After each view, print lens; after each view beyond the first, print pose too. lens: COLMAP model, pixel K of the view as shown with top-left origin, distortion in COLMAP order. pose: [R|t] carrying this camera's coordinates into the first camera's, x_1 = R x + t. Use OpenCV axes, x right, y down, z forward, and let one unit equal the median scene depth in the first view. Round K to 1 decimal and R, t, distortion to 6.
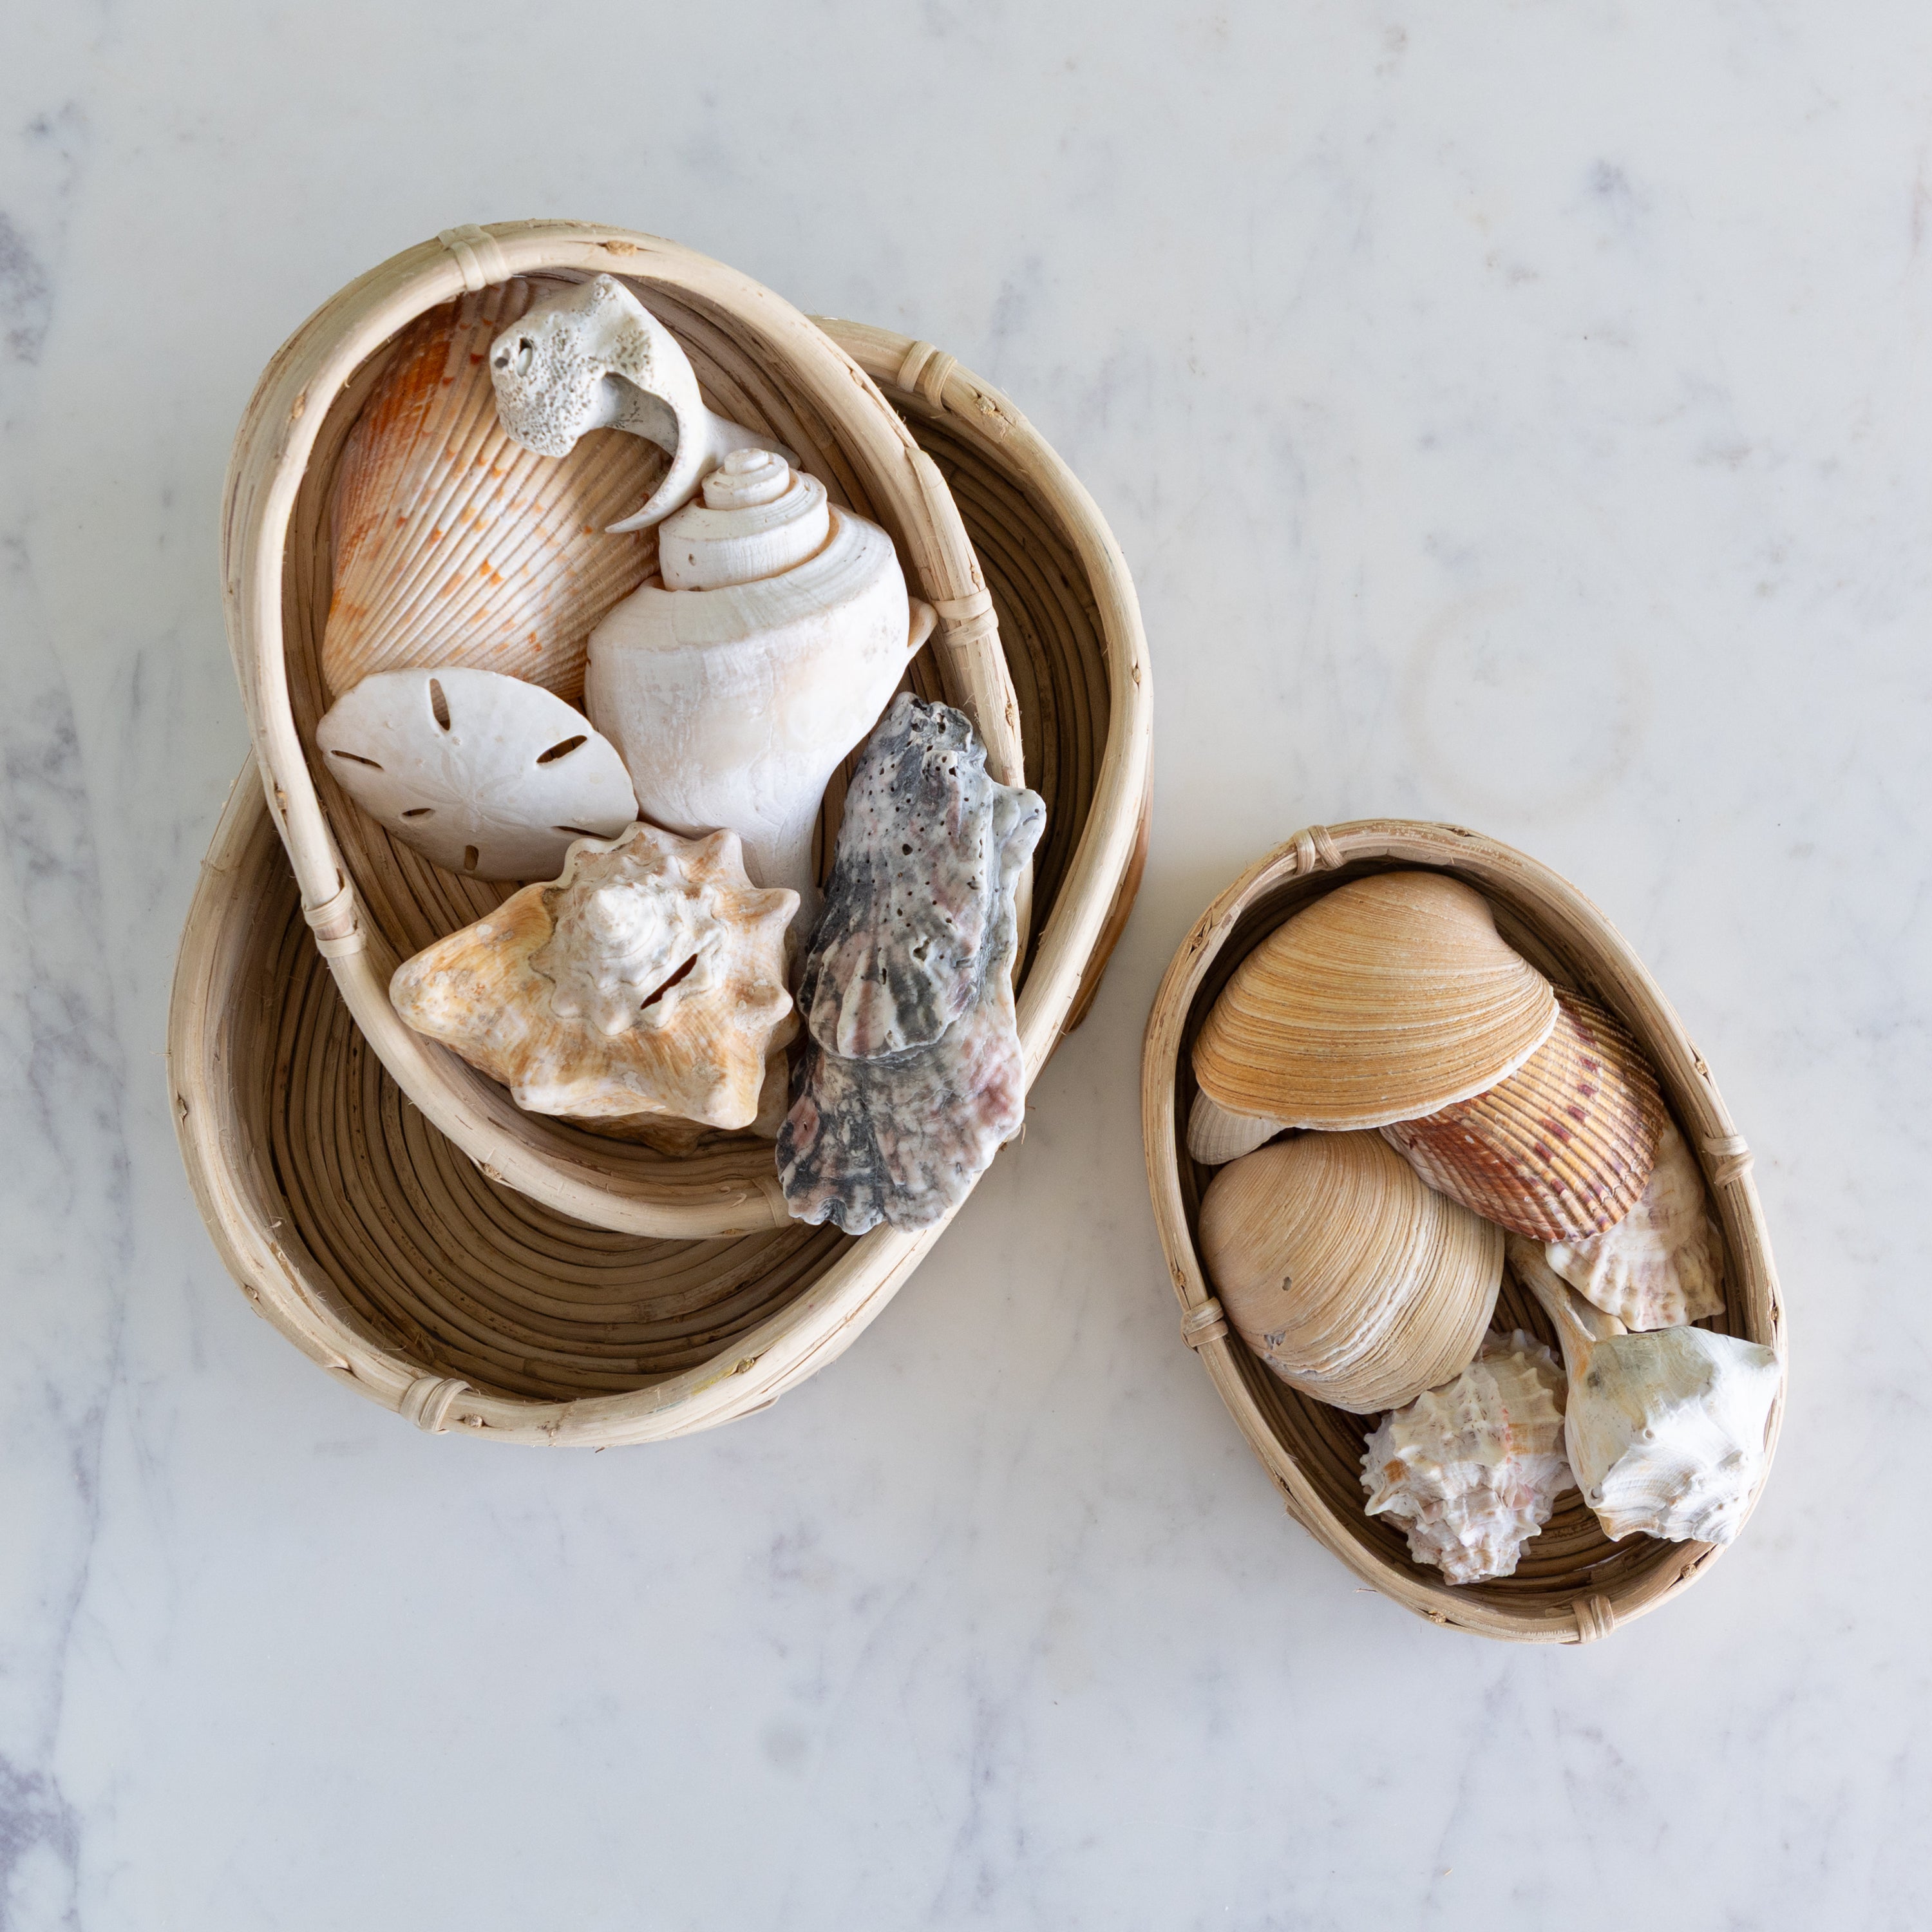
lens RADIAL K [[3480.6, 0, 999.7], [0, 3480.6, 961.6], [0, 0, 1]] dist [0.013132, 0.000000]
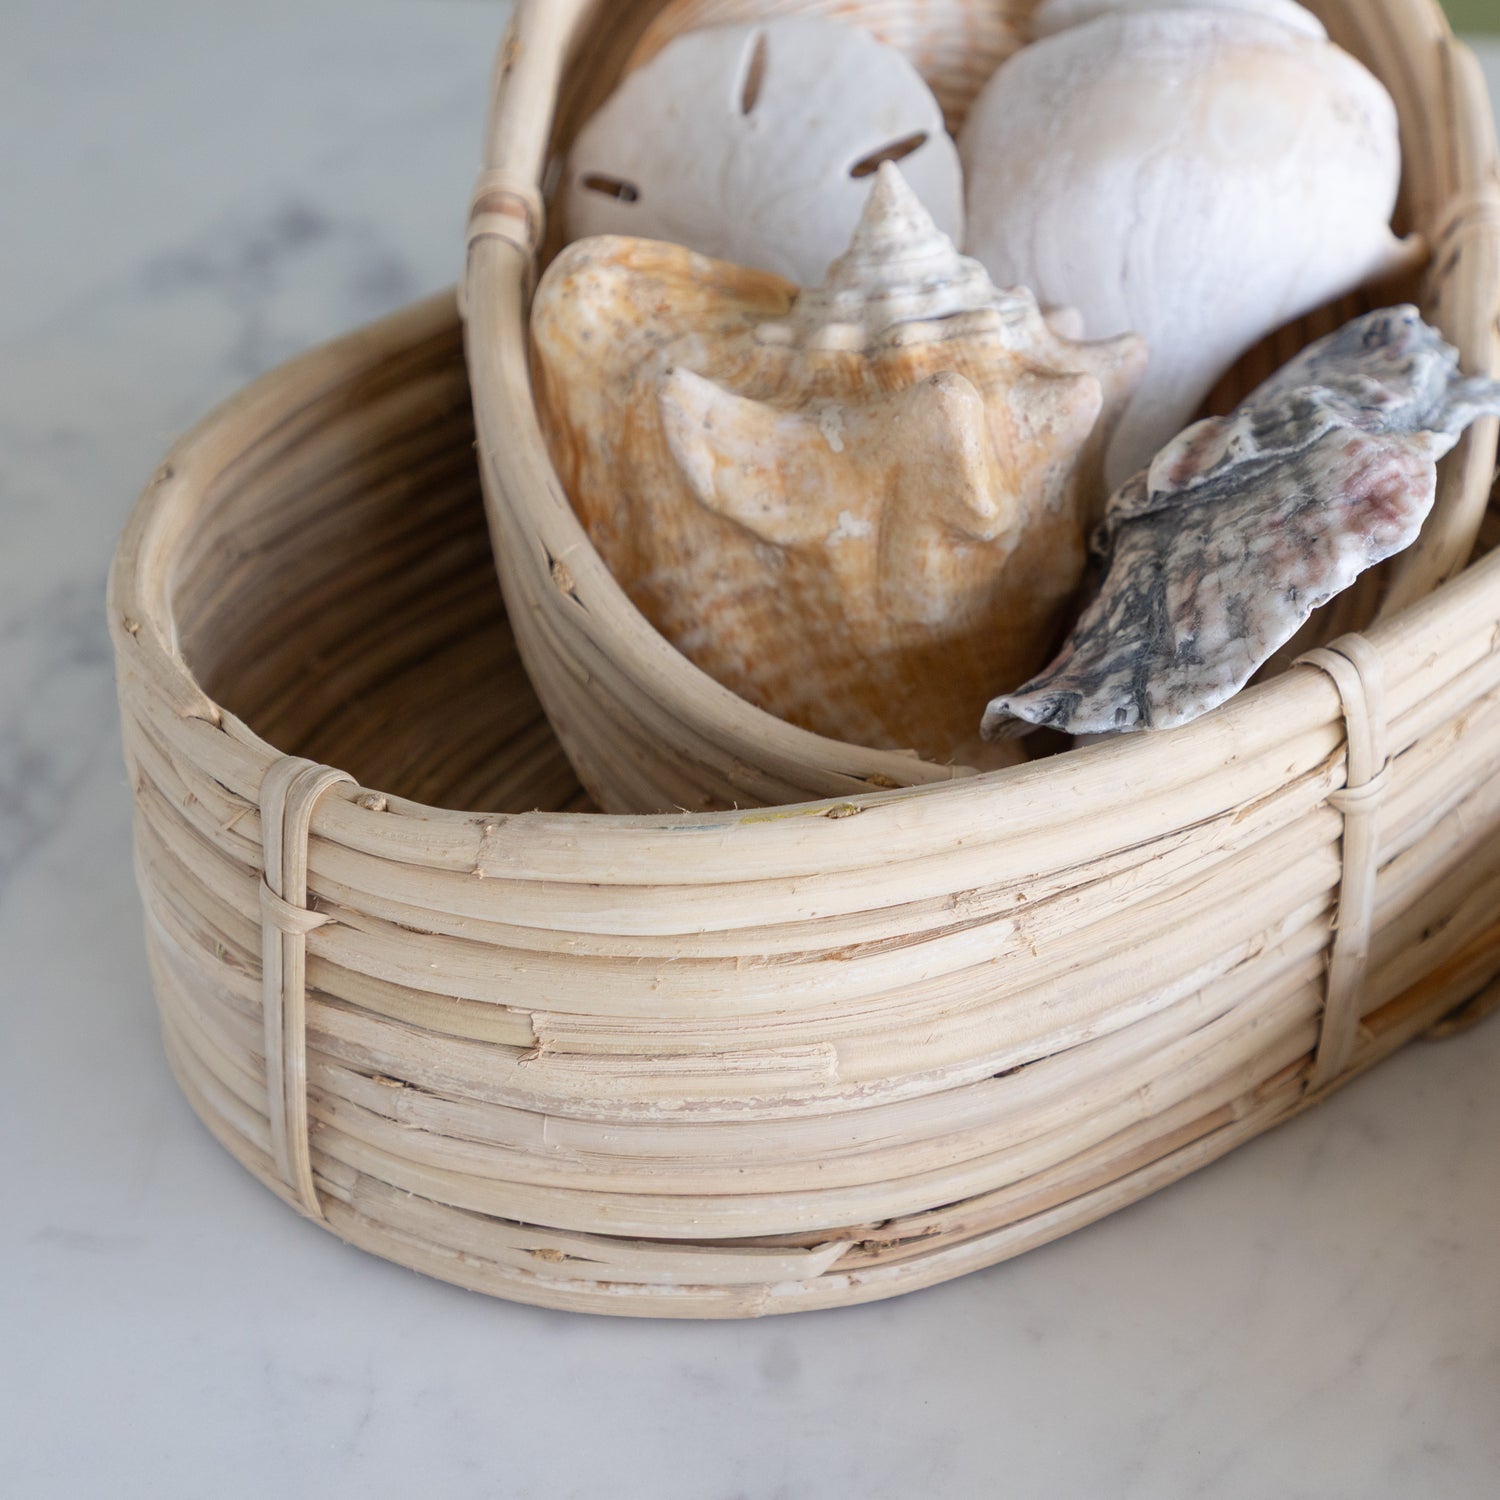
lens RADIAL K [[3583.7, 0, 901.1], [0, 3583.7, 696.7], [0, 0, 1]] dist [0.036305, 0.000000]
pose [[0.950765, 0.202145, -0.234910, 0.071027], [-0.309647, 0.588285, -0.747021, 0.534741], [-0.012812, 0.782981, 0.621914, 0.594990]]
